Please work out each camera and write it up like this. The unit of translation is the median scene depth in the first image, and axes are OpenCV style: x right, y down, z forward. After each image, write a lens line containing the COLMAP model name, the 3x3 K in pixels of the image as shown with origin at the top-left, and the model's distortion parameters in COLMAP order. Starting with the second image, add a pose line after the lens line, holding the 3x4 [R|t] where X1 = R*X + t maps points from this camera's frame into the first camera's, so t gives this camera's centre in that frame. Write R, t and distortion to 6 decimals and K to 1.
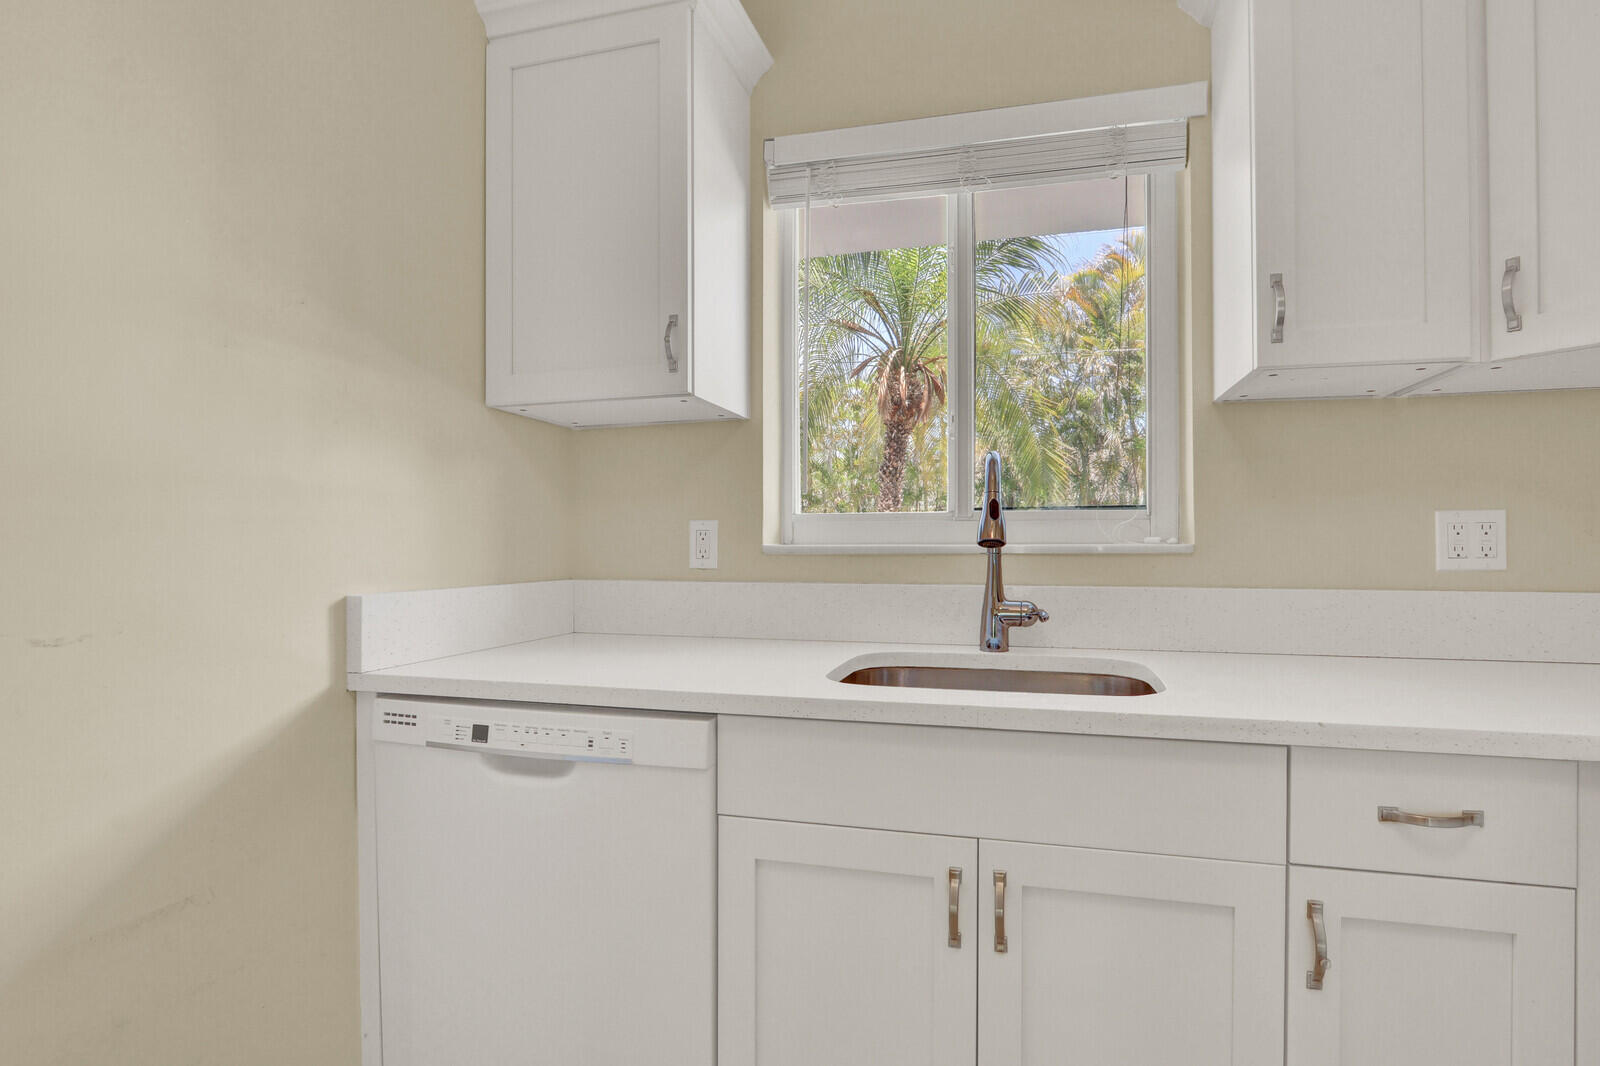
lens RADIAL K [[815.3, 0, 804.8], [0, 815.3, 543.5], [0, 0, 1]] dist [-0.018417, 0.000542]
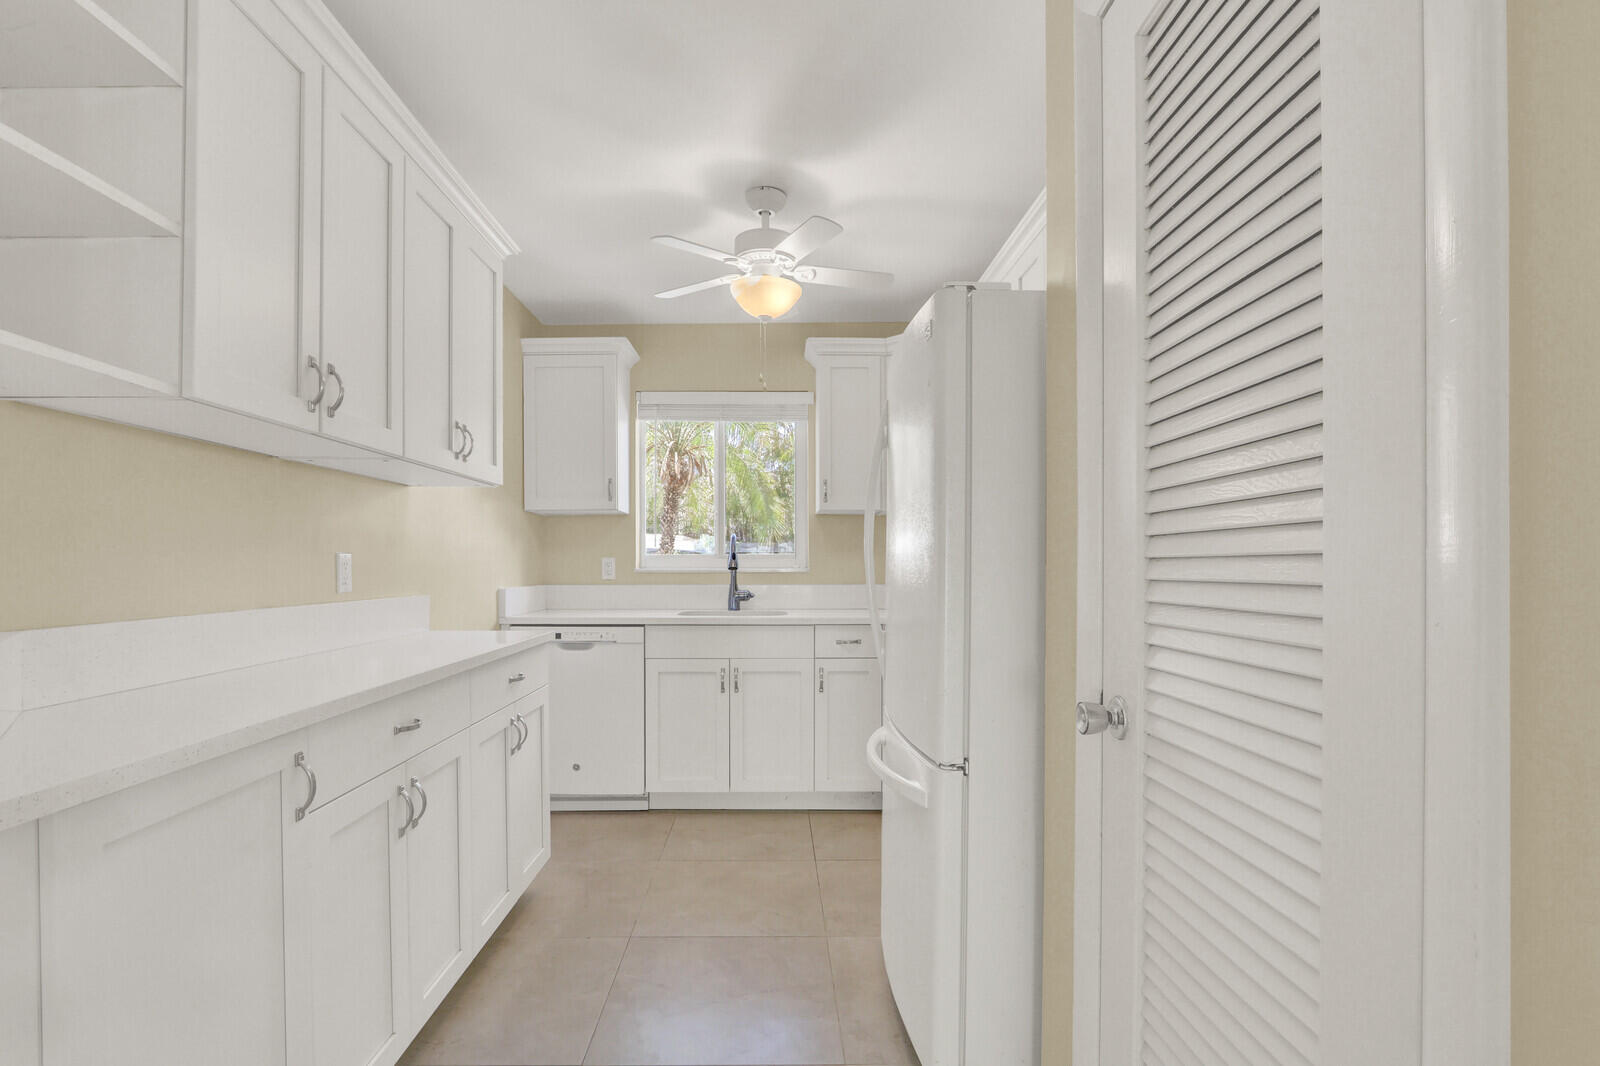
lens RADIAL K [[780.2, 0, 795.4], [0, 780.2, 565.5], [0, 0, 1]] dist [-0.014184, 0.000385]
pose [[0.953574, -0.002423, 0.301149, -0.341775], [0.002352, 0.999997, 0.000599, -0.010289], [-0.301149, 0.000137, 0.953577, -1.482008]]
